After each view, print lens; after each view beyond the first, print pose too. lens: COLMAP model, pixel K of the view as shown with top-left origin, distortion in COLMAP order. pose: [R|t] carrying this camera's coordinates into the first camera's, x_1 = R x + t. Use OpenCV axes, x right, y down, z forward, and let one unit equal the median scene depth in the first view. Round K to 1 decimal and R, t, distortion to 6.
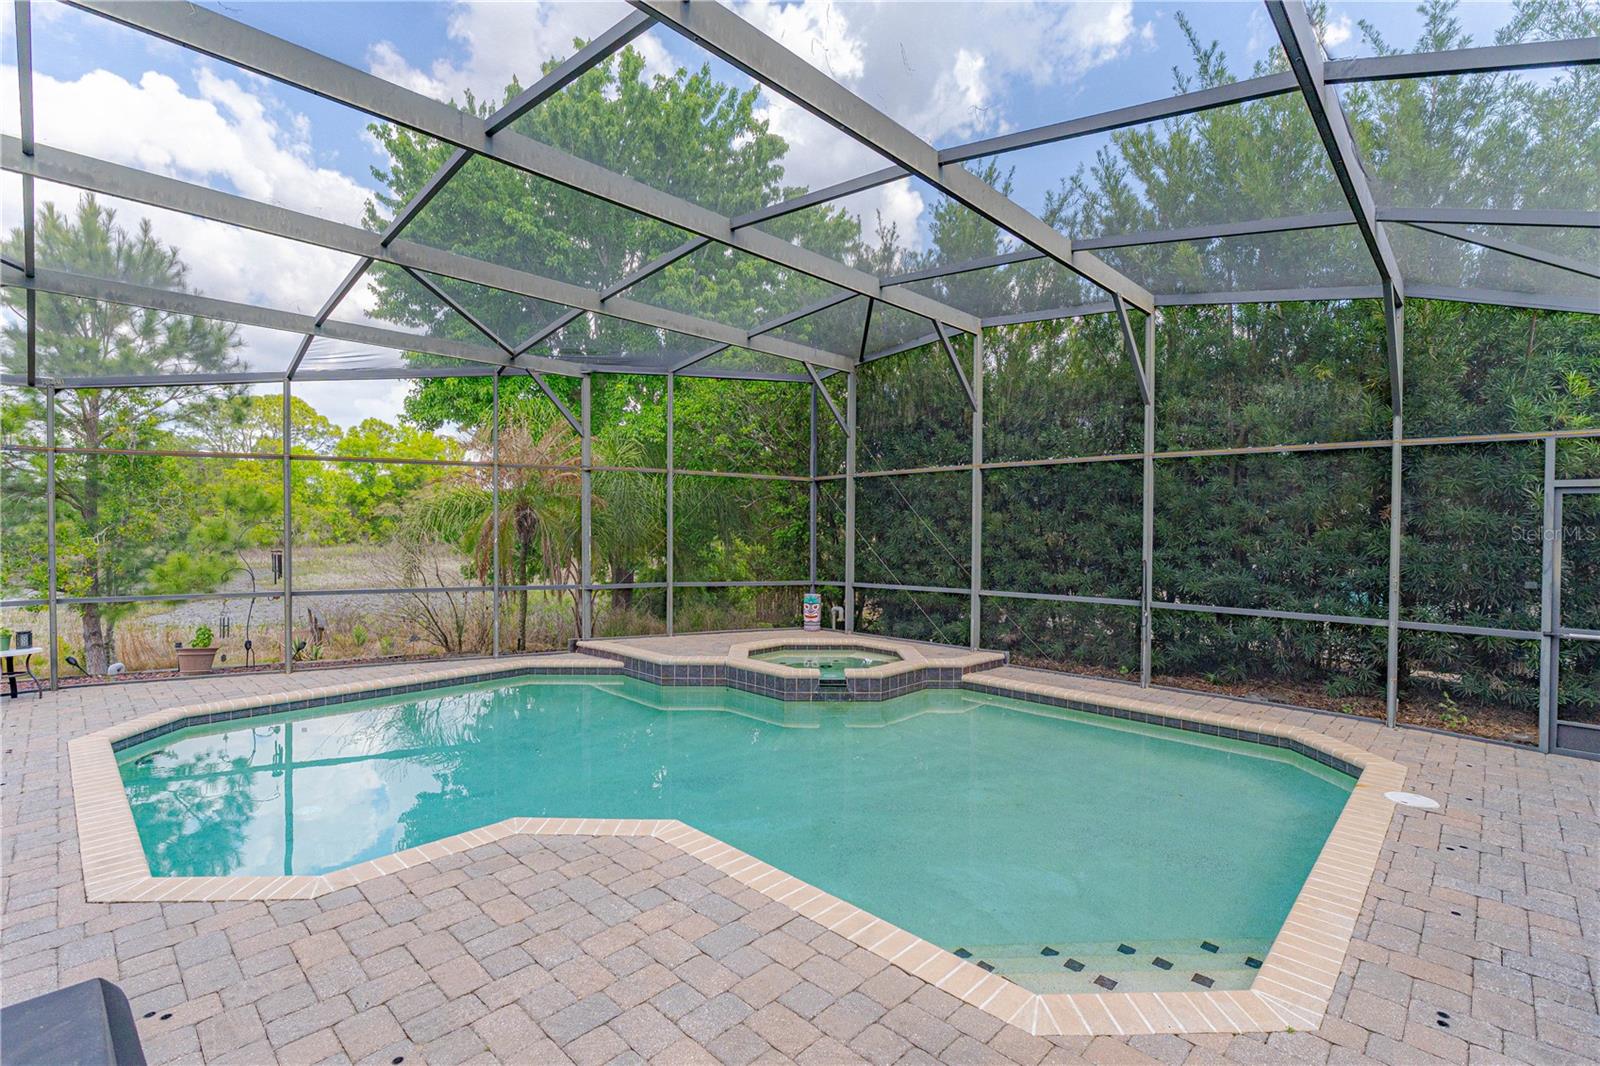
lens RADIAL K [[726.0, 0, 800.0], [0, 726.0, 533.0], [0, 0, 1]] dist [-0.007865, -0.000183]
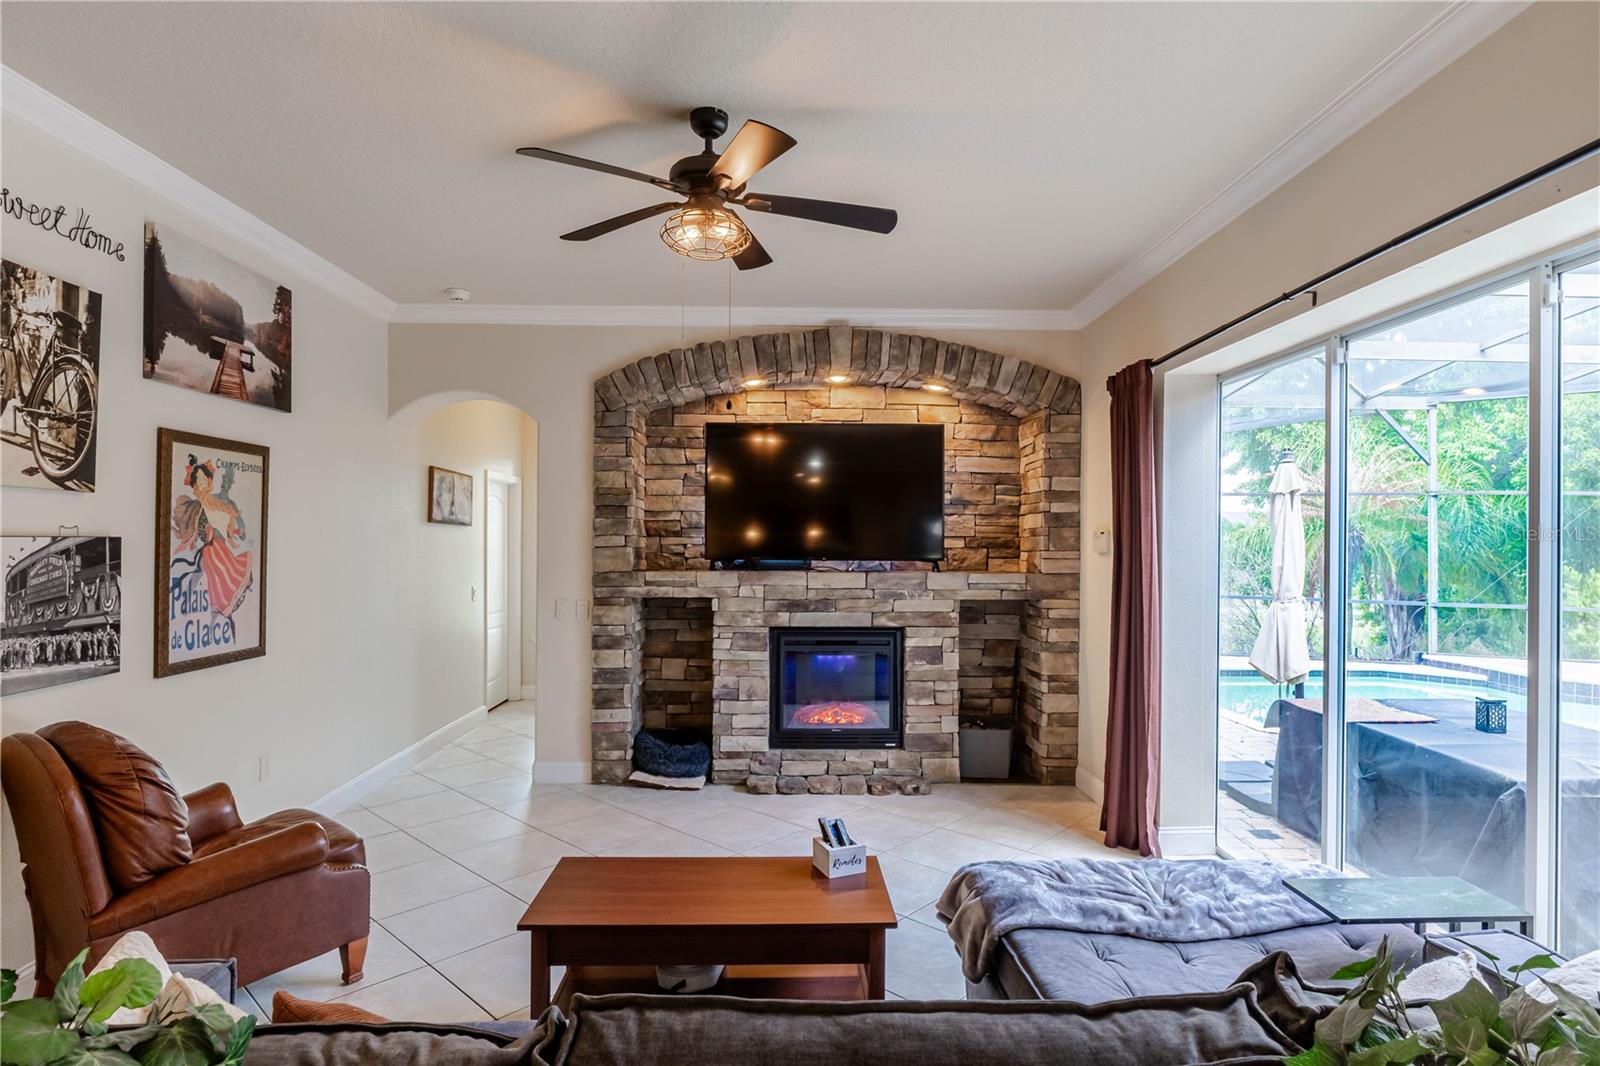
lens RADIAL K [[848.6, 0, 800.0], [0, 848.6, 533.0], [0, 0, 1]] dist [-0.006979, 0.000549]
pose [[0.706409, -0.003831, -0.707794, -0.076586], [-0.014795, 0.999687, -0.020177, 0.009231], [0.707649, 0.024725, 0.706131, -0.575860]]
